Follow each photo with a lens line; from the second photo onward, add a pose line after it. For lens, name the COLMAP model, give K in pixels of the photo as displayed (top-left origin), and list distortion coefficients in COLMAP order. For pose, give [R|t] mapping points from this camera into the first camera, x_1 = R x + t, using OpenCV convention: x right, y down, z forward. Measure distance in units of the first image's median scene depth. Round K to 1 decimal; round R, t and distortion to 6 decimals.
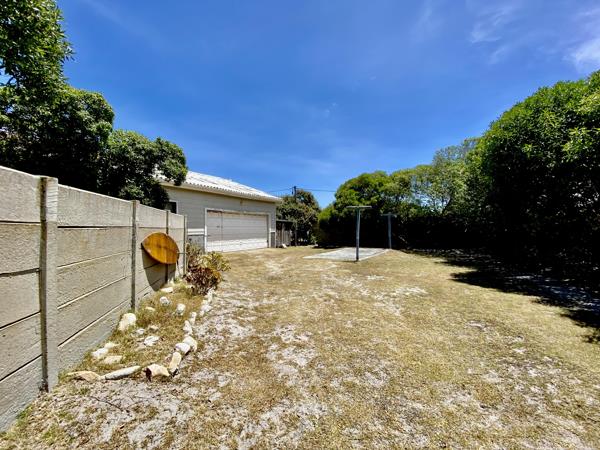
lens RADIAL K [[229.9, 0, 300.0], [0, 229.9, 225.0], [0, 0, 1]] dist [-0.032786, -0.000022]
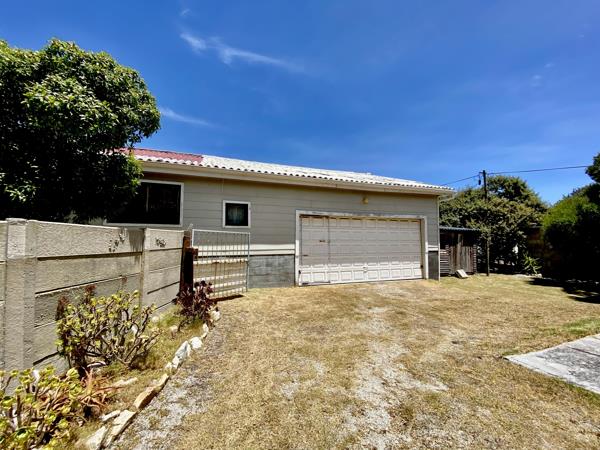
lens RADIAL K [[229.9, 0, 300.0], [0, 229.9, 225.0], [0, 0, 1]] dist [-0.032786, -0.000022]
pose [[0.746225, -0.028465, -0.665085, 0.005881], [0.001918, 0.999173, -0.040612, -0.006409], [0.665691, 0.029030, 0.745663, 0.304882]]
